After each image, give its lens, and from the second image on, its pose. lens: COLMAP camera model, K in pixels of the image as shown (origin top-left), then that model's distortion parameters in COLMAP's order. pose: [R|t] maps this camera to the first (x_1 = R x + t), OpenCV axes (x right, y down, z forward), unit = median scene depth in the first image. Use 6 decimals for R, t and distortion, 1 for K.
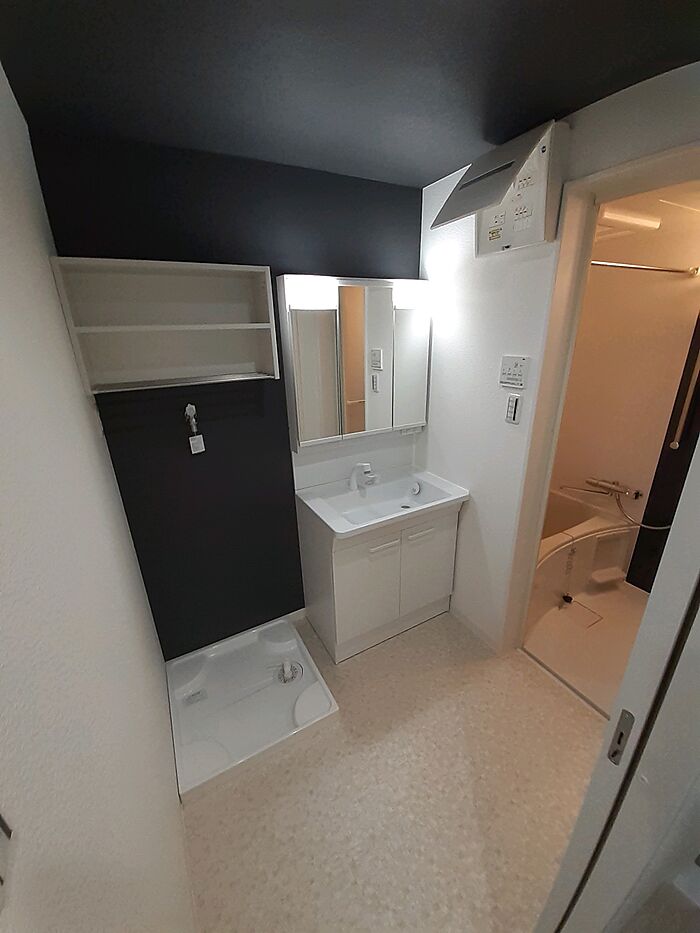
lens RADIAL K [[373.6, 0, 341.2], [0, 373.6, 474.4], [0, 0, 1]] dist [-0.002627, -0.000443]
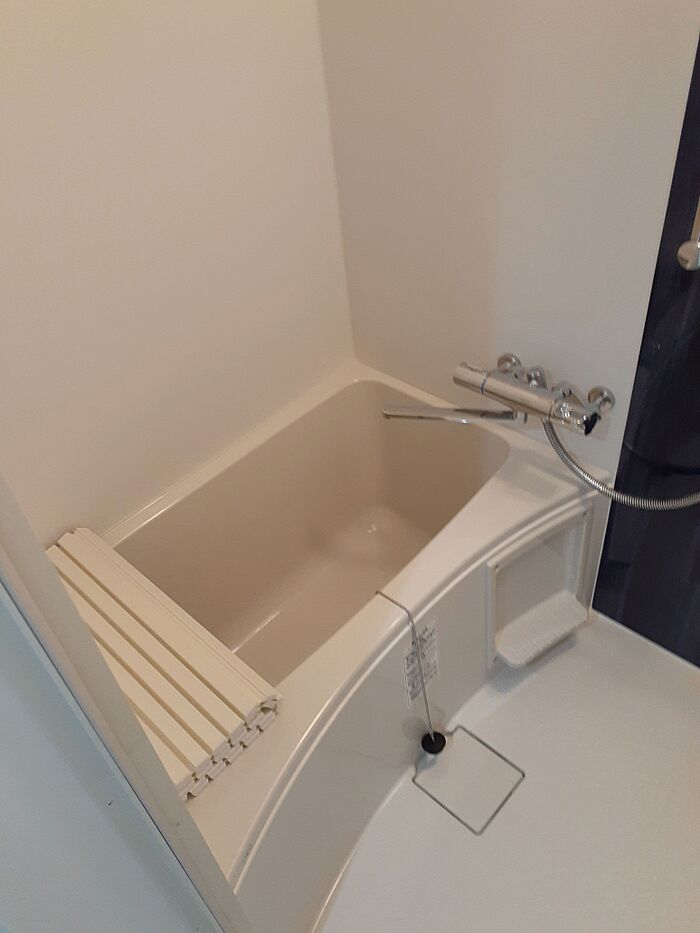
lens RADIAL K [[750.7, 0, 320.0], [0, 750.7, 490.0], [0, 0, 1]] dist [0.028873, -0.043931]
pose [[0.950106, -0.273427, 0.150119, 0.469717], [0.197623, 0.900003, 0.388509, -0.168483], [-0.241336, -0.339458, 0.909134, 0.475142]]
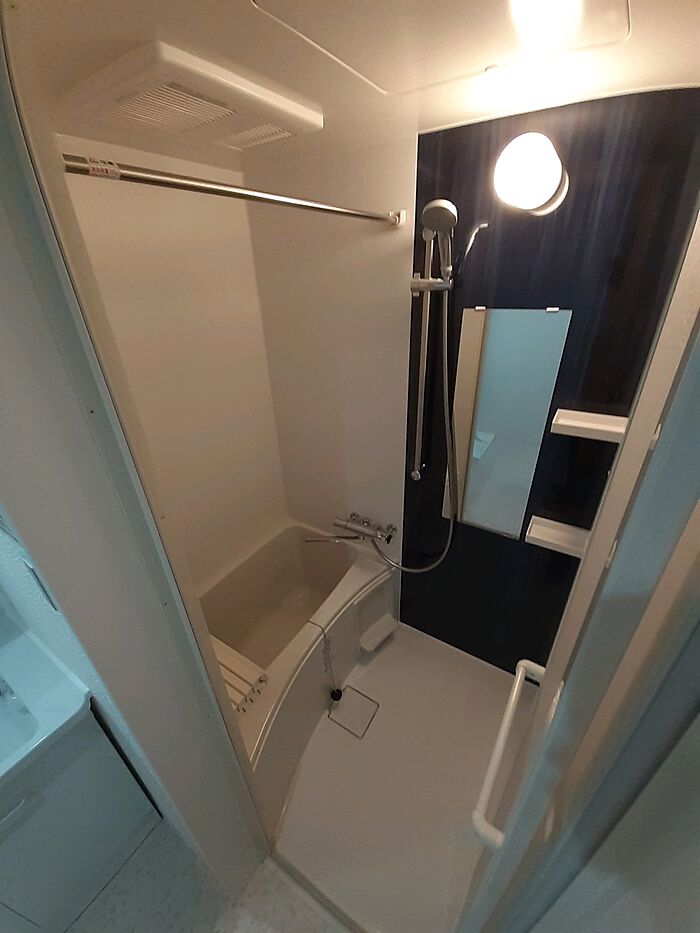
lens RADIAL K [[373.6, 0, 347.8], [0, 373.6, 473.7], [0, 0, 1]] dist [-0.002627, -0.000443]
pose [[0.868579, -0.242741, 0.432027, 0.417611], [0.183872, 0.967444, 0.173905, -0.211377], [-0.460176, -0.071613, 0.884935, 0.374299]]
